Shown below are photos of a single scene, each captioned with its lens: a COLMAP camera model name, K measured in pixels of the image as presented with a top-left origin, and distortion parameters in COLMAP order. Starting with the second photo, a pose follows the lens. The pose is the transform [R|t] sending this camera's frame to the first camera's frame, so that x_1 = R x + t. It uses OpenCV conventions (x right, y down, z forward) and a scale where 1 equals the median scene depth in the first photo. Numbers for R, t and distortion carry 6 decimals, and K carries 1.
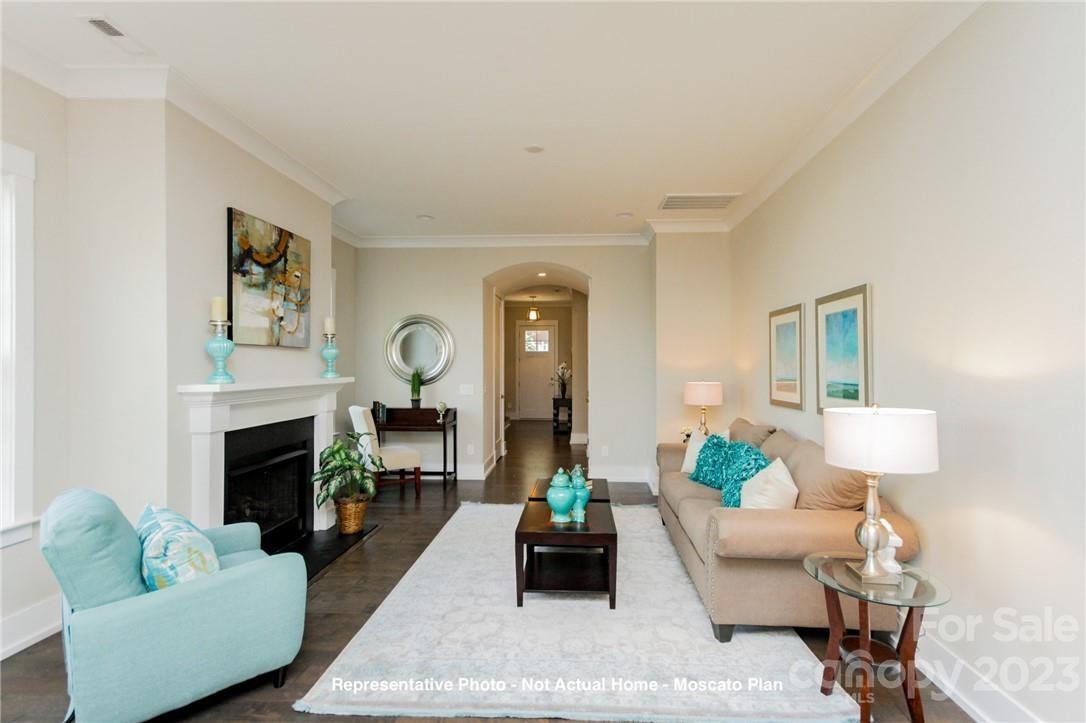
lens RADIAL K [[496.2, 0, 544.6], [0, 496.2, 360.7], [0, 0, 1]] dist [0.013419, 0.000072]
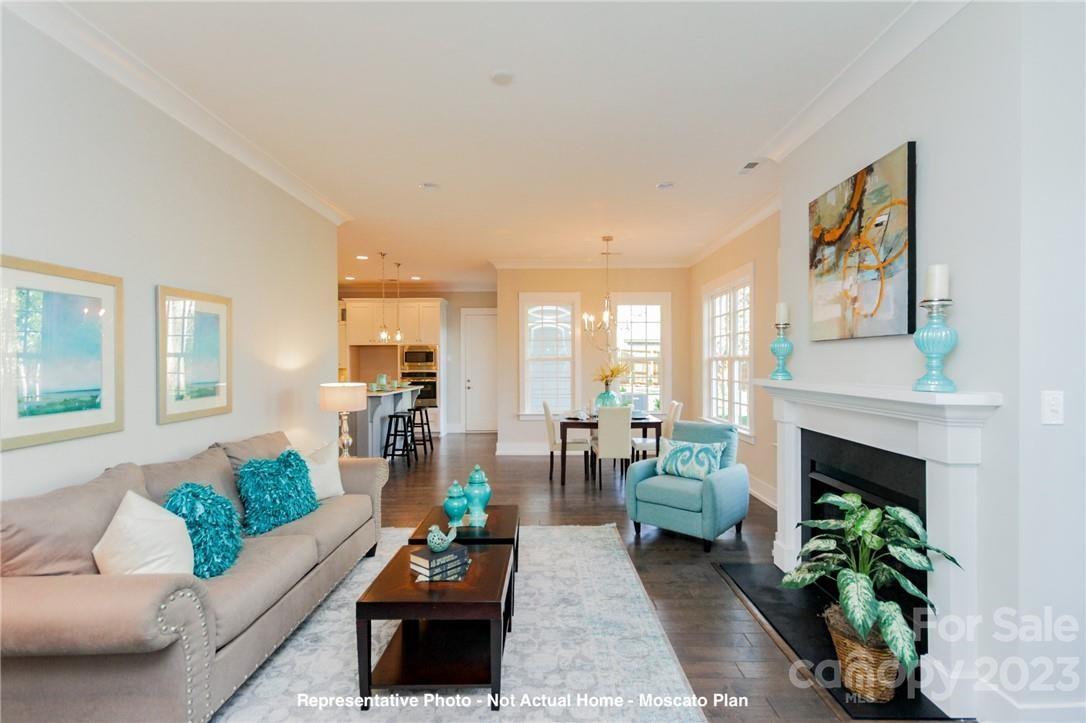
lens RADIAL K [[496.2, 0, 537.9], [0, 496.2, 360.4], [0, 0, 1]] dist [0.013419, 0.000072]
pose [[-0.998185, 0.000665, -0.060218, -0.026856], [0.001168, 0.999965, -0.008329, 0.009187], [0.060210, -0.008385, -0.998151, 1.716165]]
